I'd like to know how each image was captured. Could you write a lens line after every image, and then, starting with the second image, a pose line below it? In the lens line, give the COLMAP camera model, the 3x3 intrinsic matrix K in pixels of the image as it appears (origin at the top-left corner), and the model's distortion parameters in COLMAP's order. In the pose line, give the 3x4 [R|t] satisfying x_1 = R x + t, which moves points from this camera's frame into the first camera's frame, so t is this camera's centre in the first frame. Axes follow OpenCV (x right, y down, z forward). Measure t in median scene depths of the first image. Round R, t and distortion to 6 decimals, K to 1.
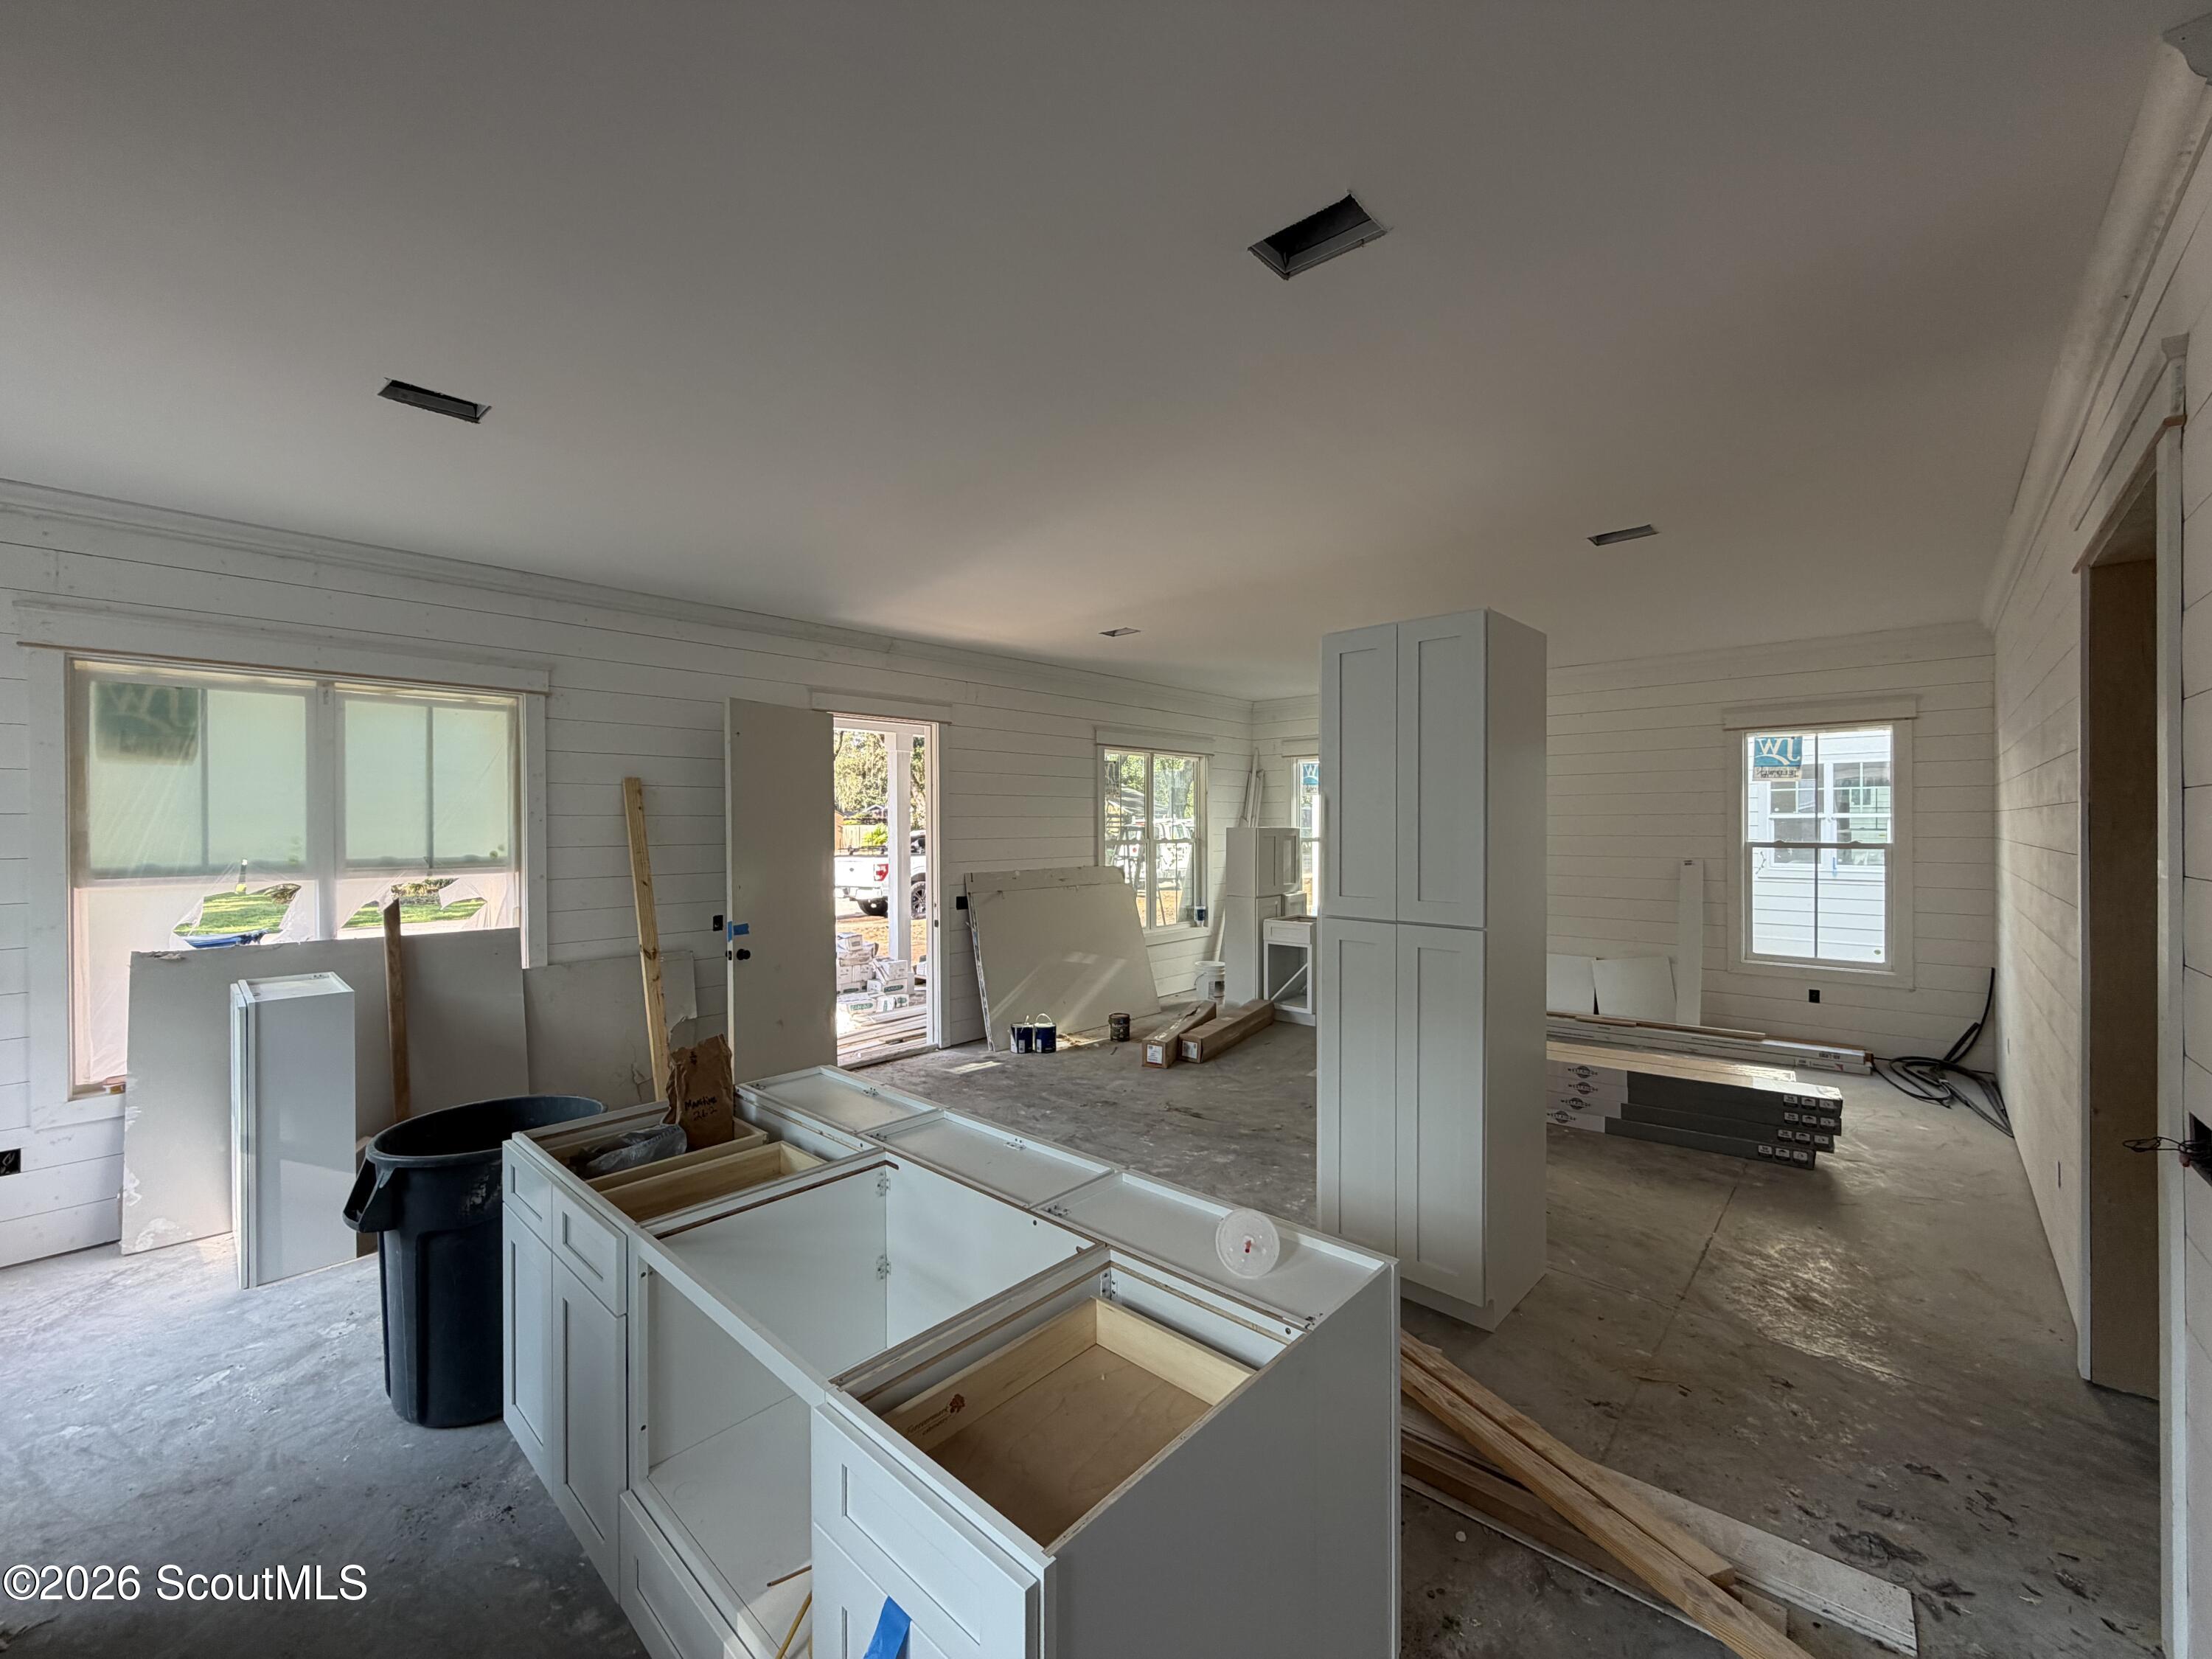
lens RADIAL K [[883.6, 0, 1097.8], [0, 883.6, 825.4], [0, 0, 1]] dist [-0.001318, 0.000490]
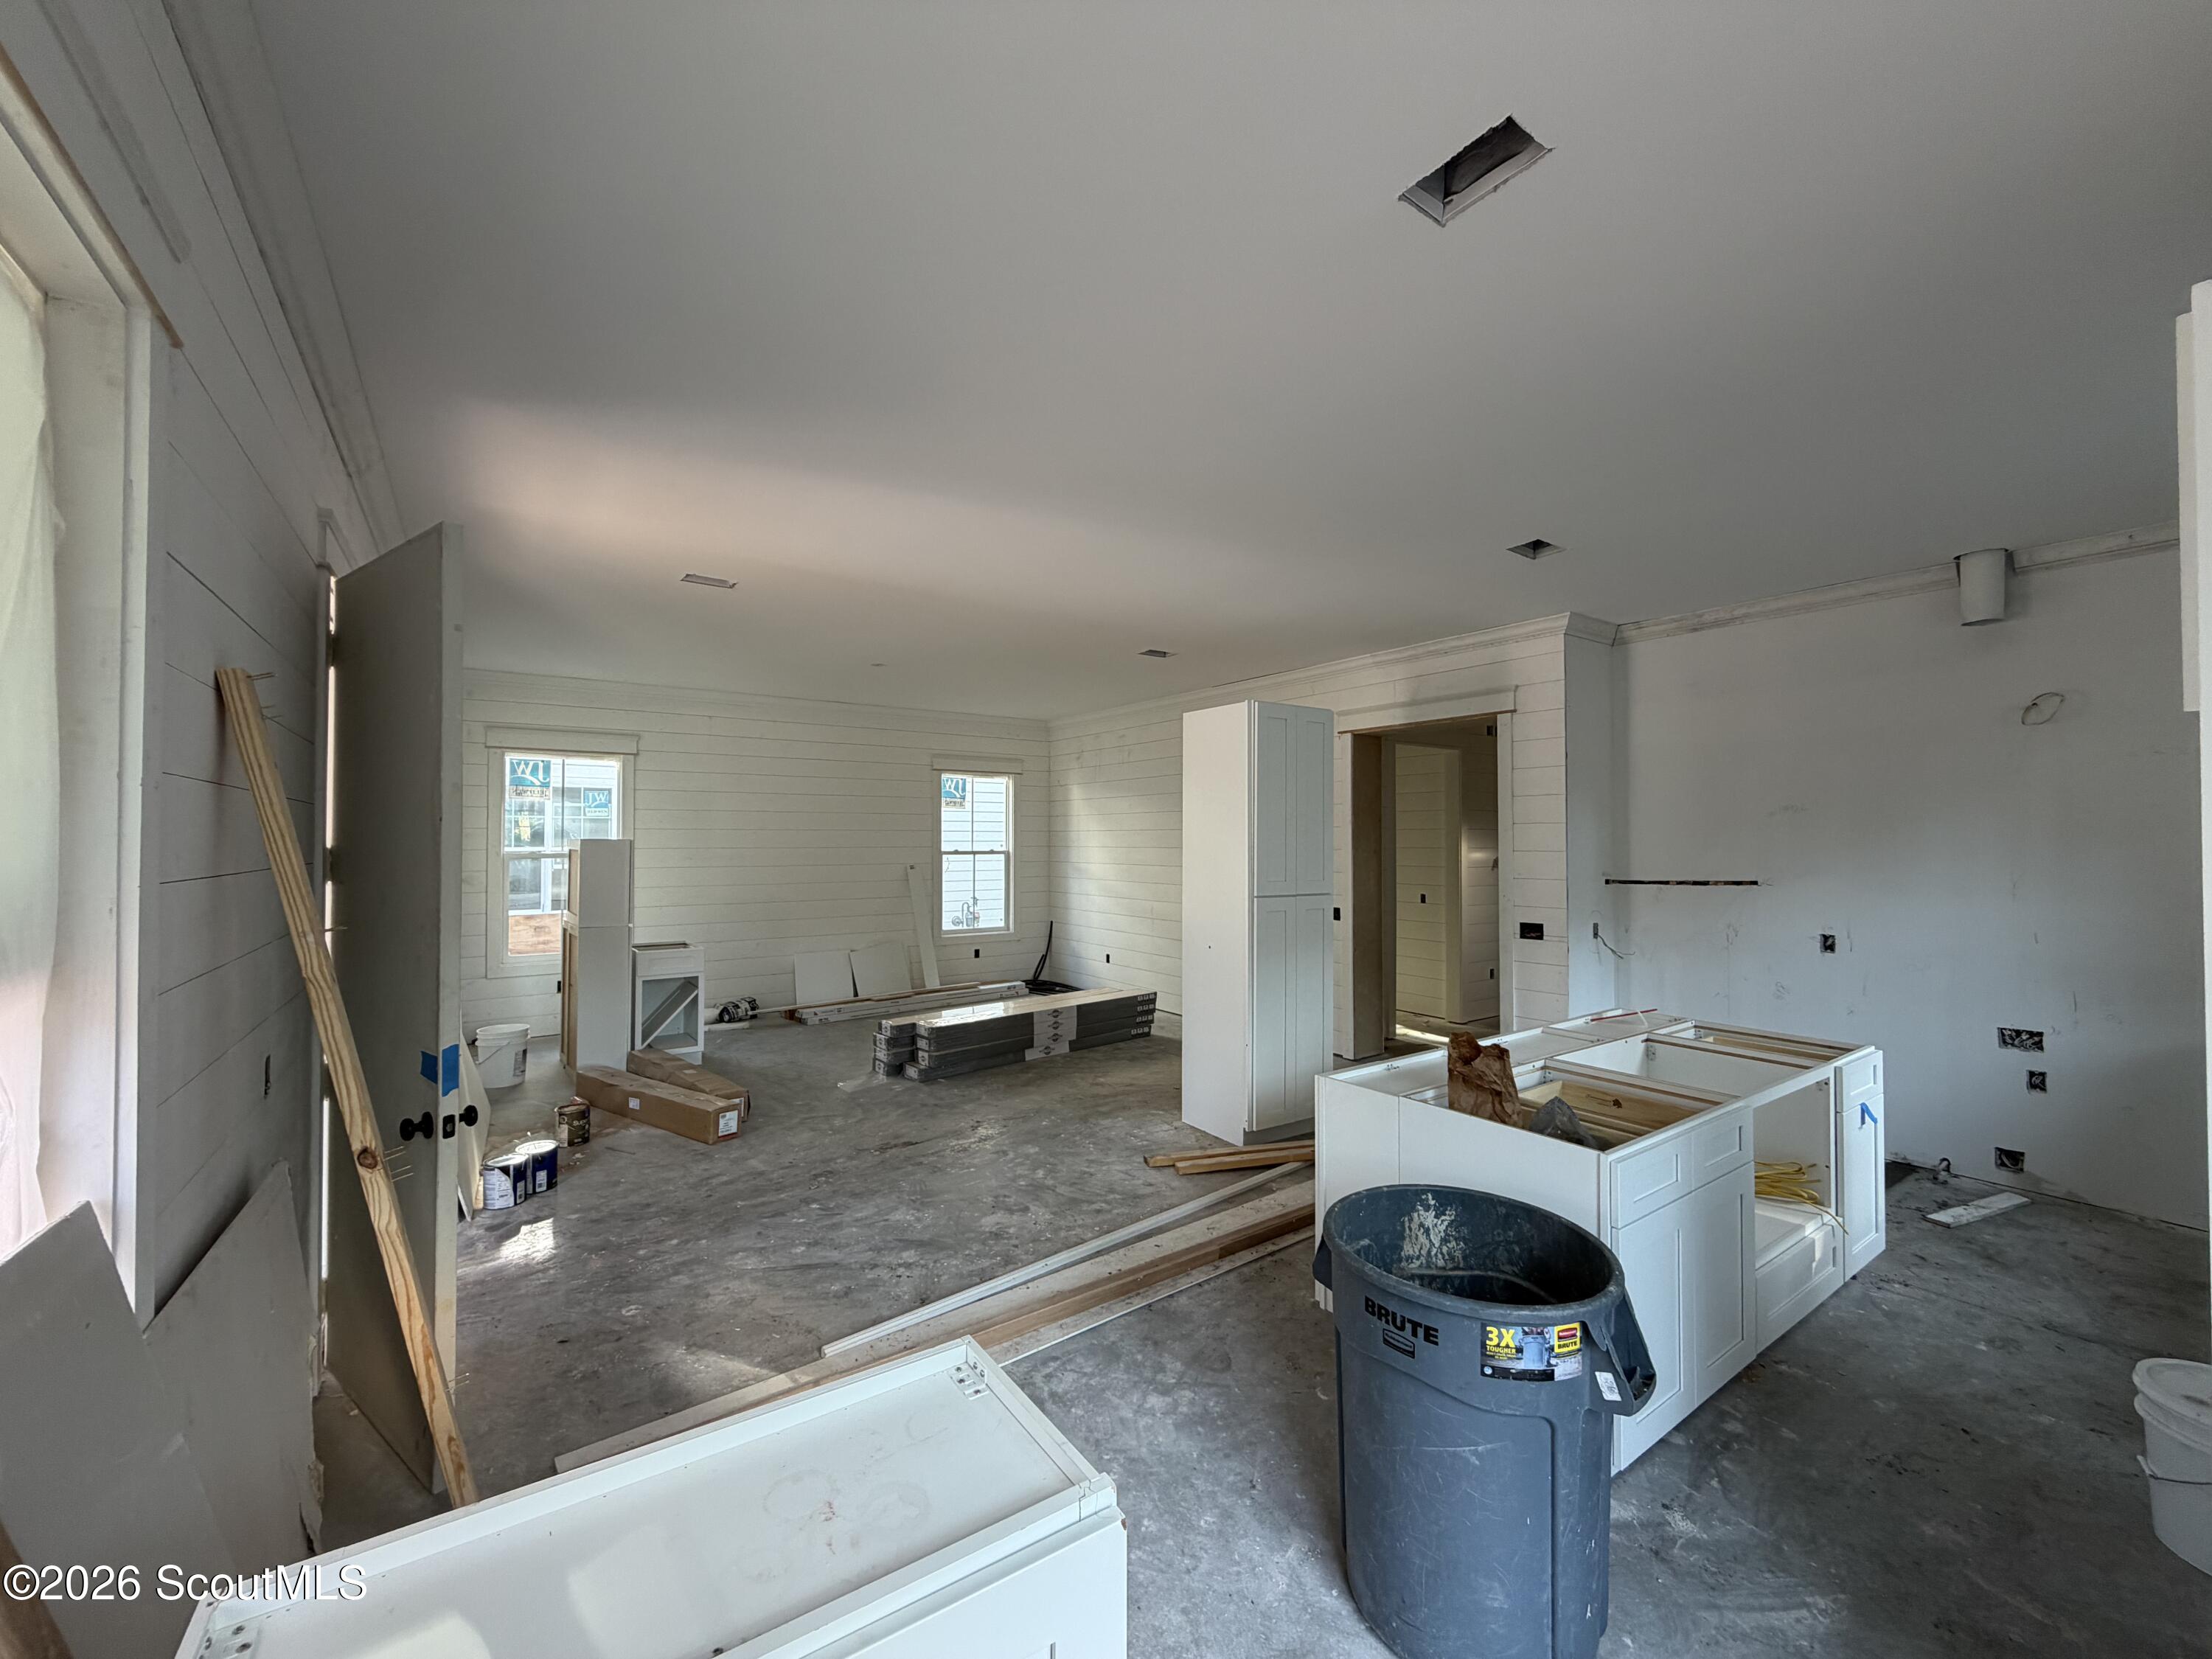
lens RADIAL K [[883.6, 0, 1095.2], [0, 883.6, 831.5], [0, 0, 1]] dist [-0.001318, 0.000490]
pose [[0.215926, 0.013460, 0.976317, -0.670192], [-0.002537, 0.999909, -0.013224, 0.006738], [-0.976406, 0.000378, 0.215940, 0.527235]]
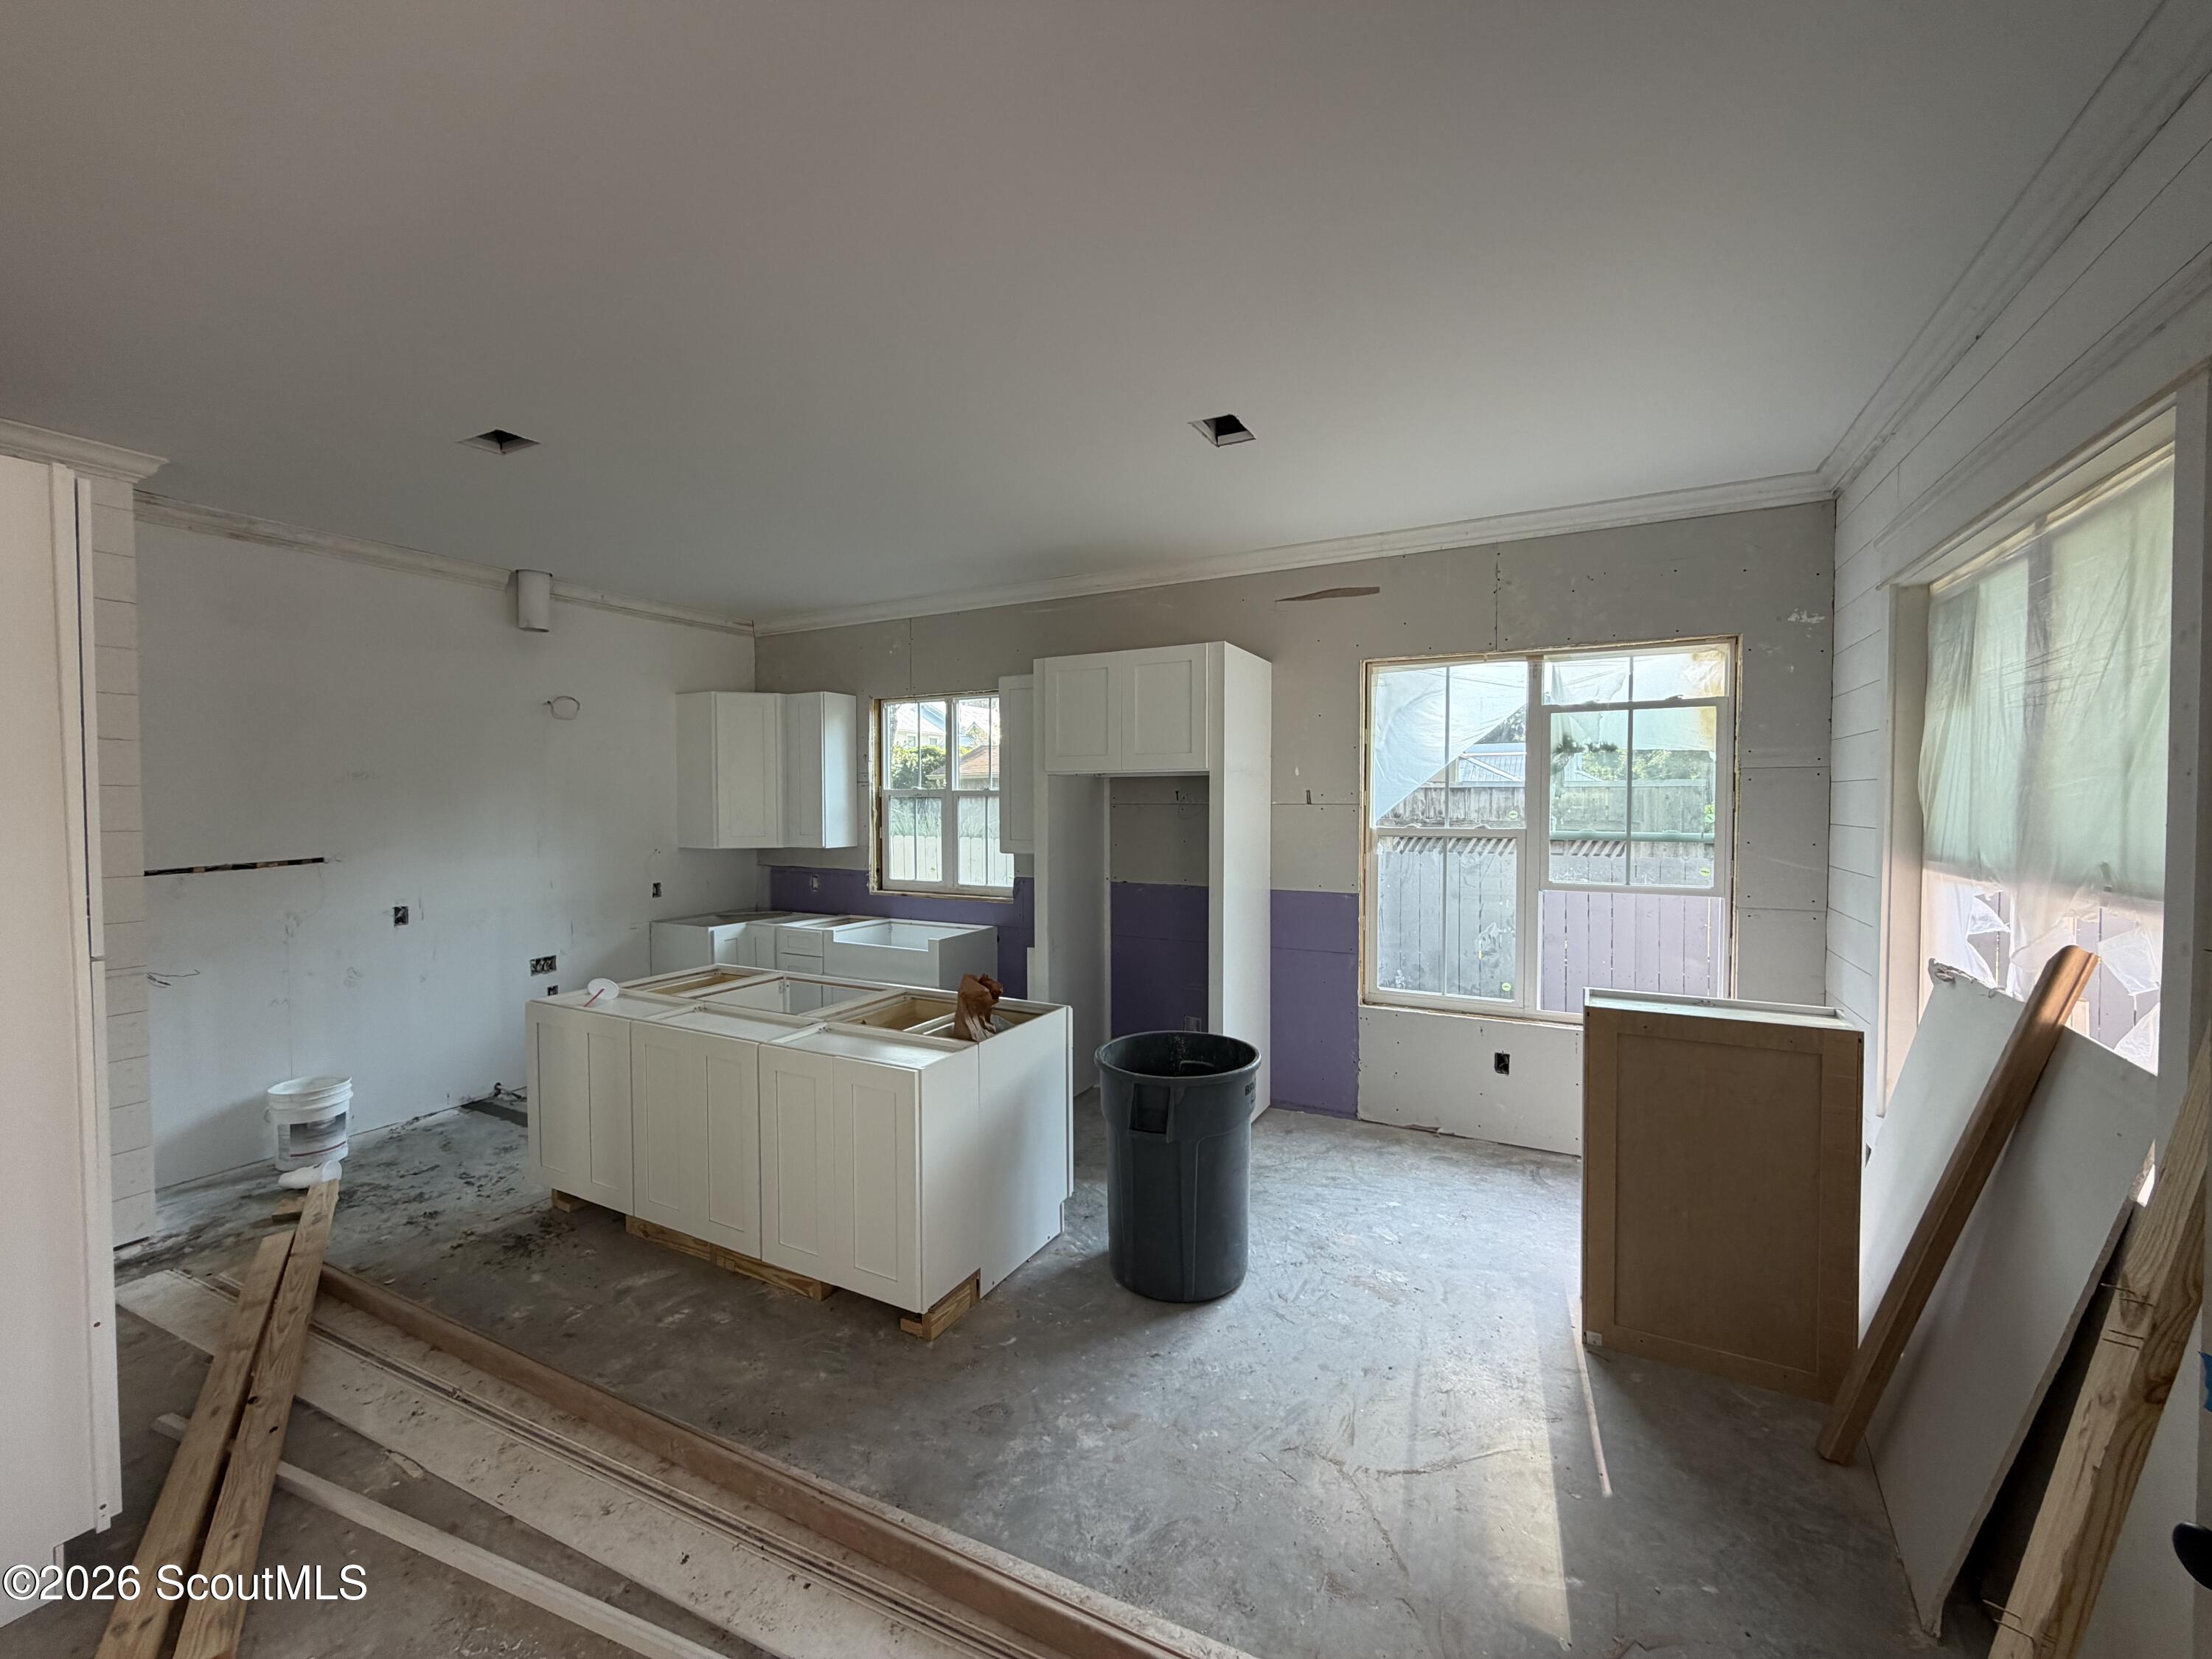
lens RADIAL K [[883.6, 0, 1107.6], [0, 883.6, 825.9], [0, 0, 1]] dist [-0.001318, 0.000490]
pose [[-0.965214, 0.017379, -0.260881, -0.135828], [0.009844, 0.999497, 0.030161, -0.000706], [0.261274, 0.026543, -0.964900, 0.970794]]
